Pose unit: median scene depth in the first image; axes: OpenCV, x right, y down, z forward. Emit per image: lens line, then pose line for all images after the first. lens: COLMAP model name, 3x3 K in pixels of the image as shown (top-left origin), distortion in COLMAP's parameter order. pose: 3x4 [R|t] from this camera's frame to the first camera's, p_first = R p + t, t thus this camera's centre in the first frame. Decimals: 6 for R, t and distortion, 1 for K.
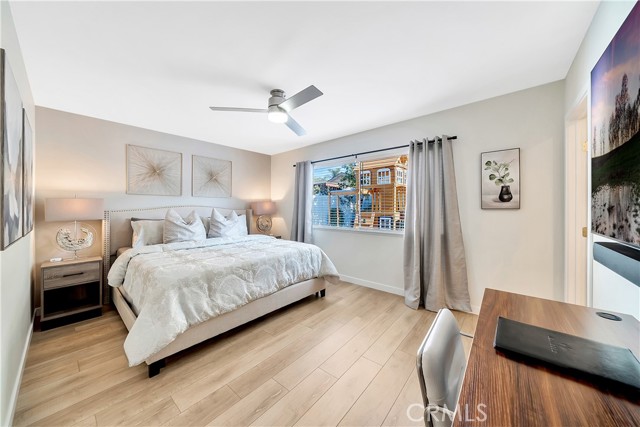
lens RADIAL K [[220.9, 0, 320.0], [0, 220.9, 207.3], [0, 0, 1]] dist [-0.009514, 0.000528]
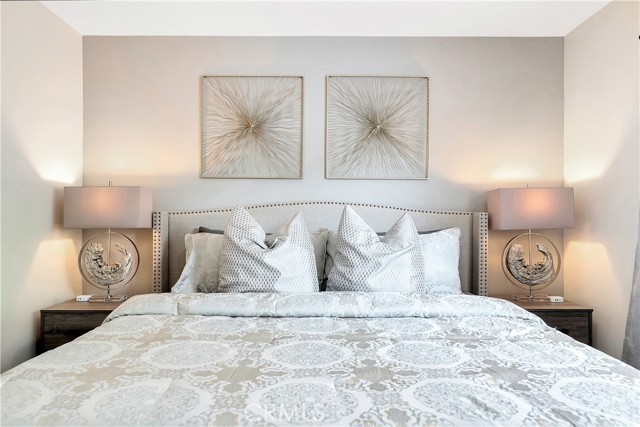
lens RADIAL K [[448.4, 0, 318.4], [0, 448.4, 215.4], [0, 0, 1]] dist [-0.002602, -0.000986]
pose [[0.653270, -0.002951, -0.757119, 0.031730], [-0.004152, 0.999963, -0.007480, 0.024438], [0.757114, 0.008030, 0.653234, 0.498730]]
